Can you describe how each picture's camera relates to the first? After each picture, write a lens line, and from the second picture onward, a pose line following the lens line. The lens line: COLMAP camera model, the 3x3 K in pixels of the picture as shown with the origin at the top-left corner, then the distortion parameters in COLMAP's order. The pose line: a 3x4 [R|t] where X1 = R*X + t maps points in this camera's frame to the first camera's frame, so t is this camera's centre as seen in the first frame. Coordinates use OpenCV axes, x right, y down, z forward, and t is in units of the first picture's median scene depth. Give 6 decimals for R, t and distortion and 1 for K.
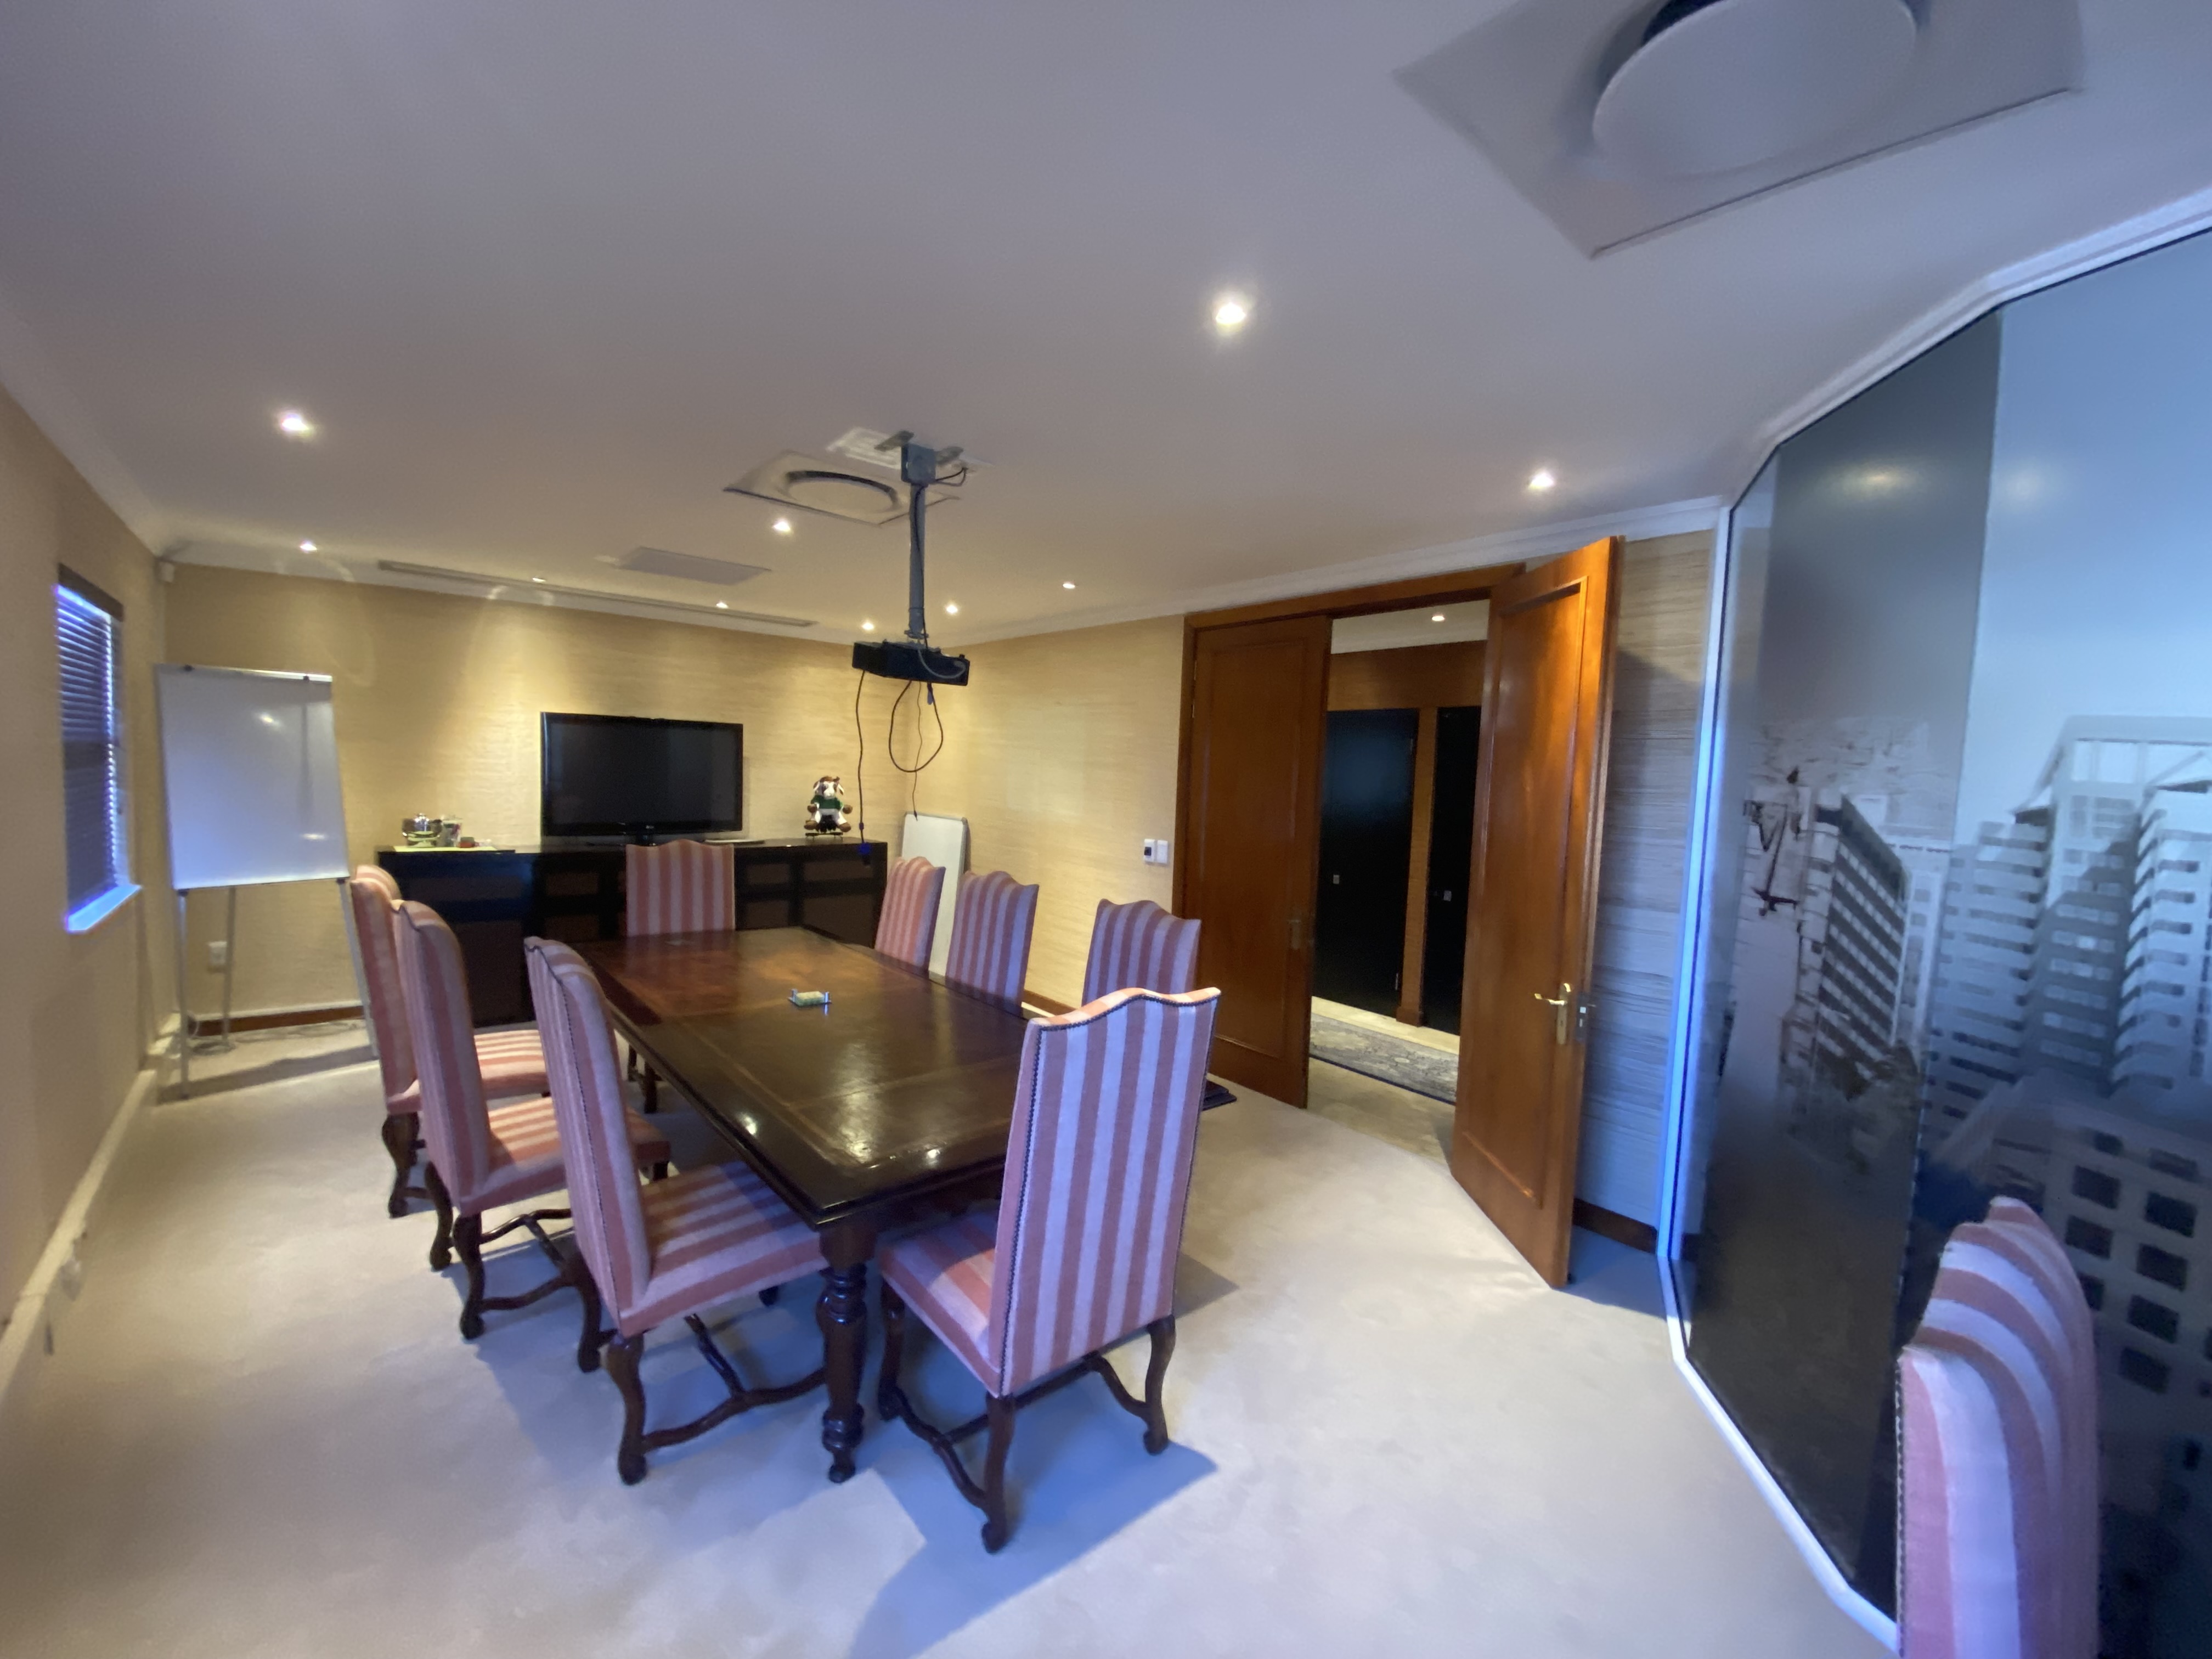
lens RADIAL K [[883.7, 0, 1106.0], [0, 883.7, 829.5], [0, 0, 1]] dist [0.018765, -0.019982]
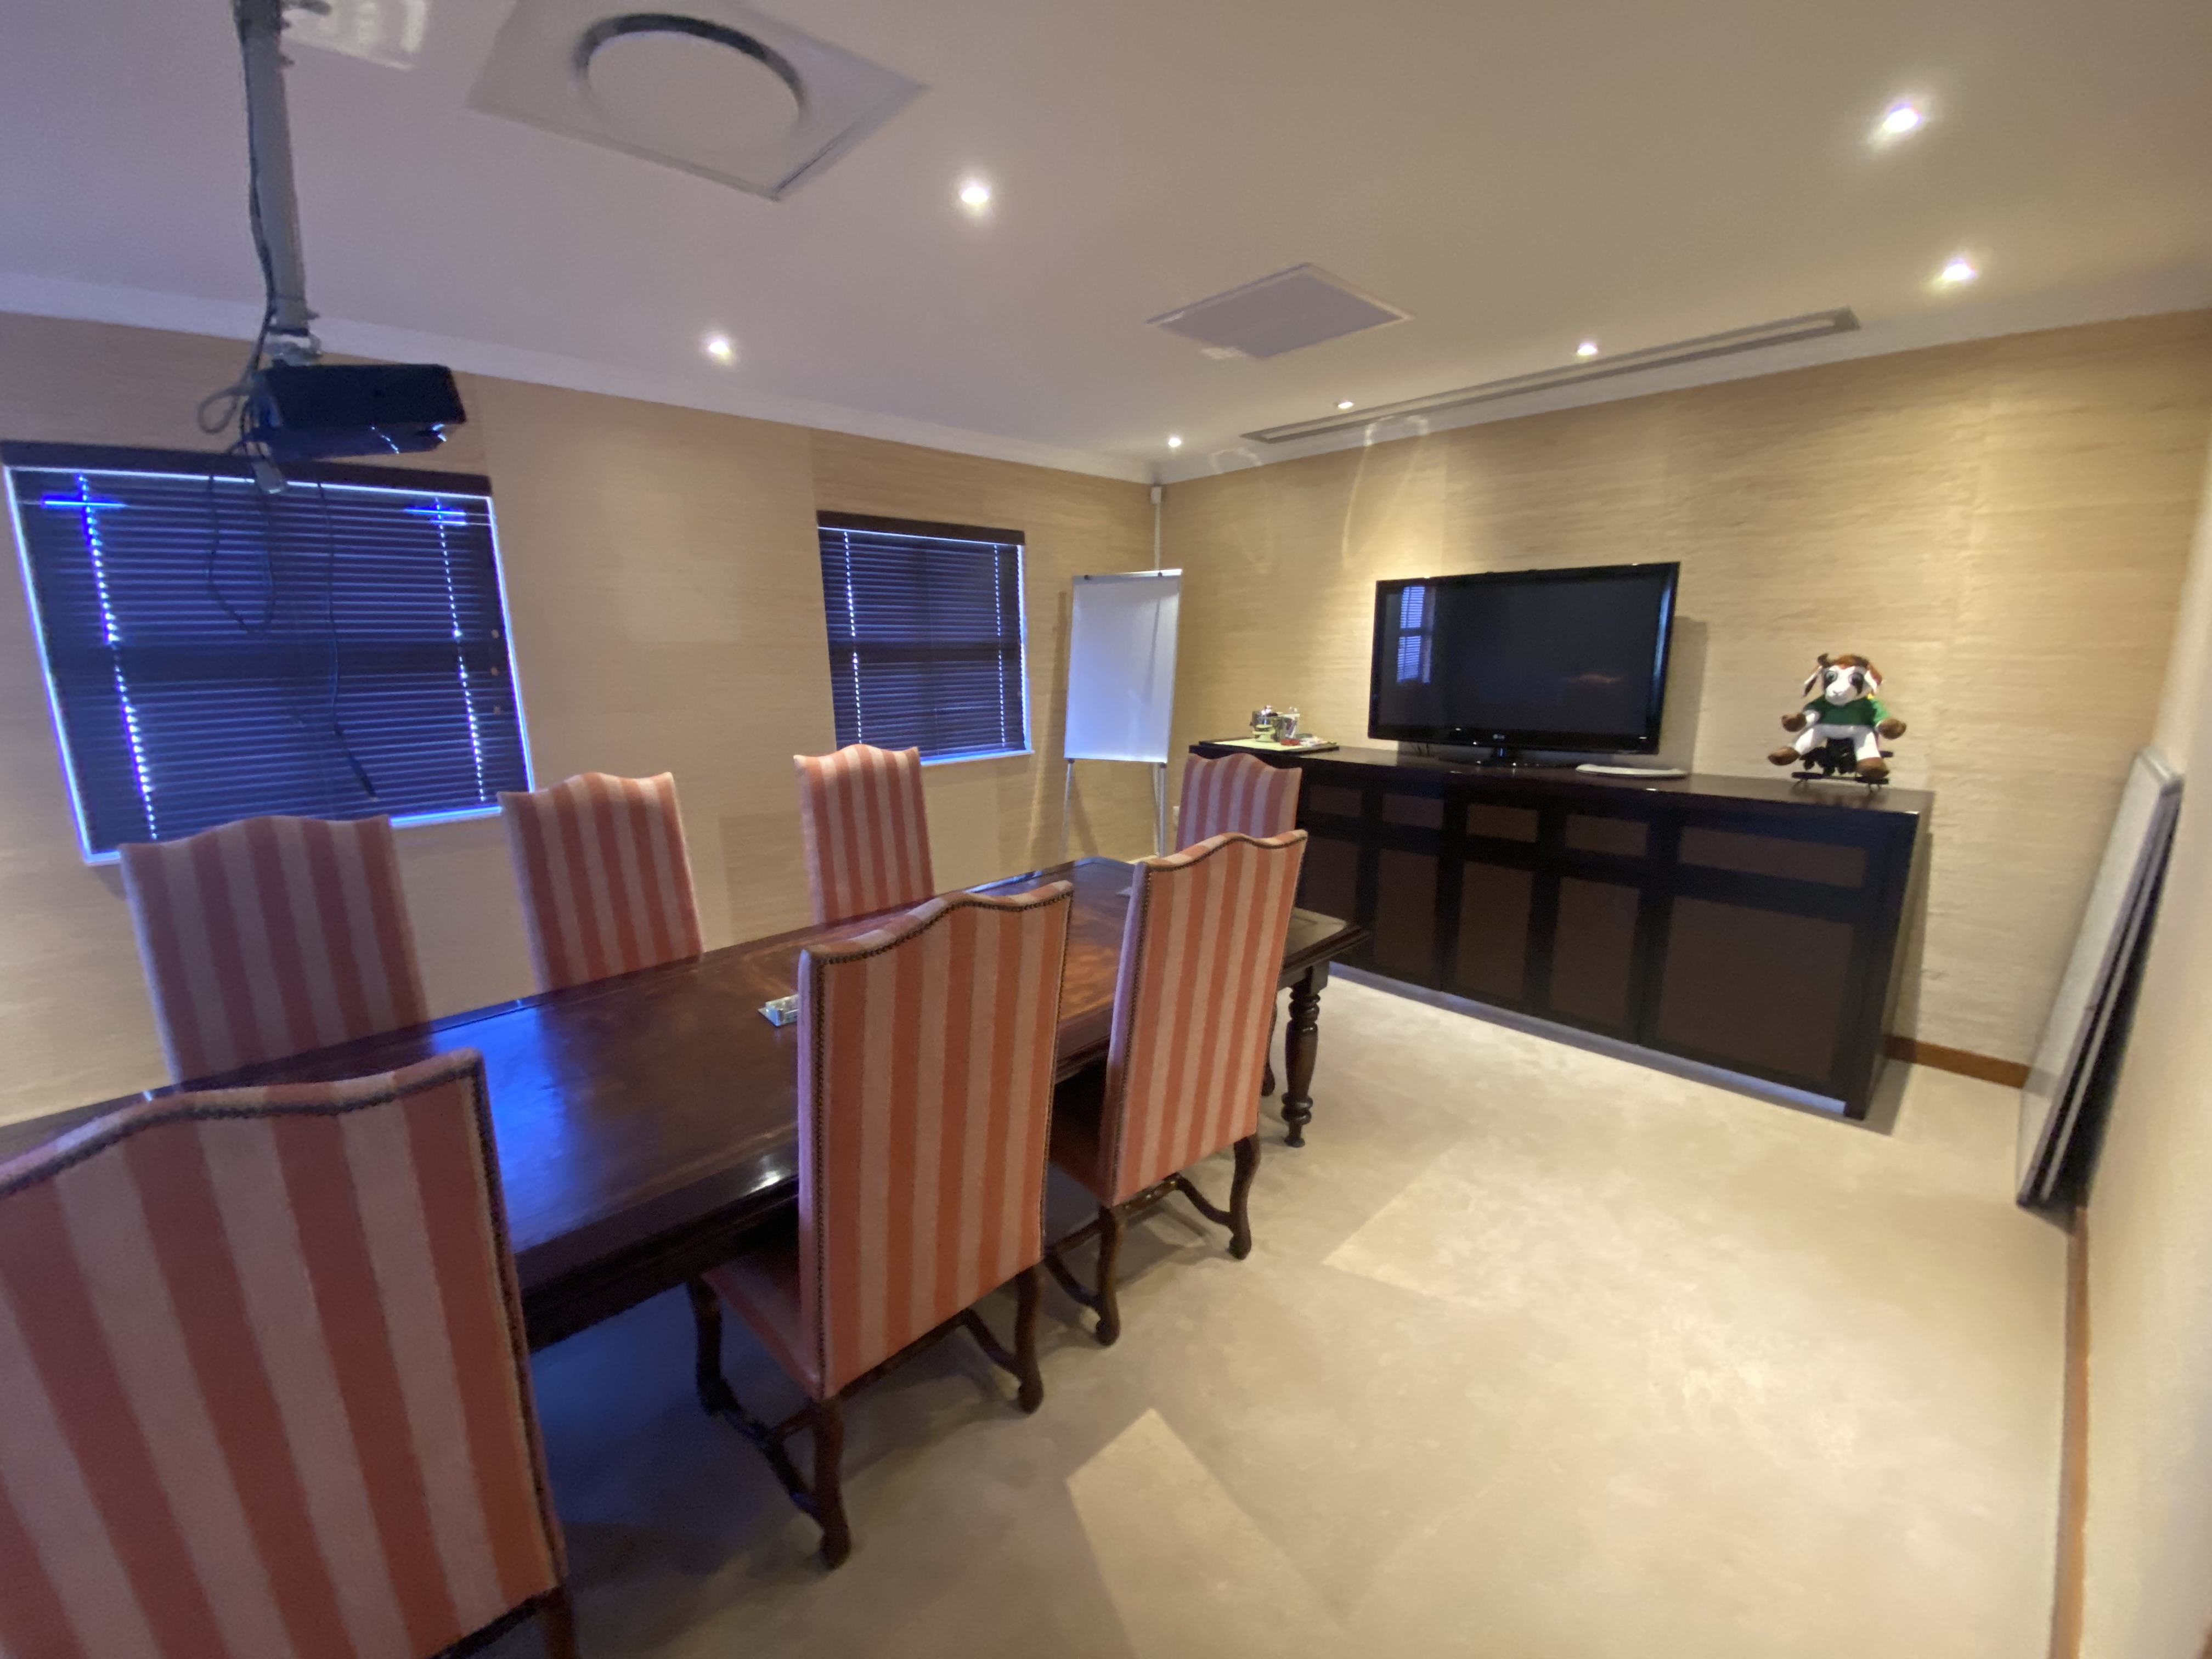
lens RADIAL K [[883.7, 0, 1106.0], [0, 883.7, 829.5], [0, 0, 1]] dist [0.018765, -0.019982]
pose [[0.078185, 0.169328, -0.982454, 0.128181], [-0.047232, 0.984993, 0.166006, -0.028971], [0.995819, 0.033424, 0.085009, 0.586807]]
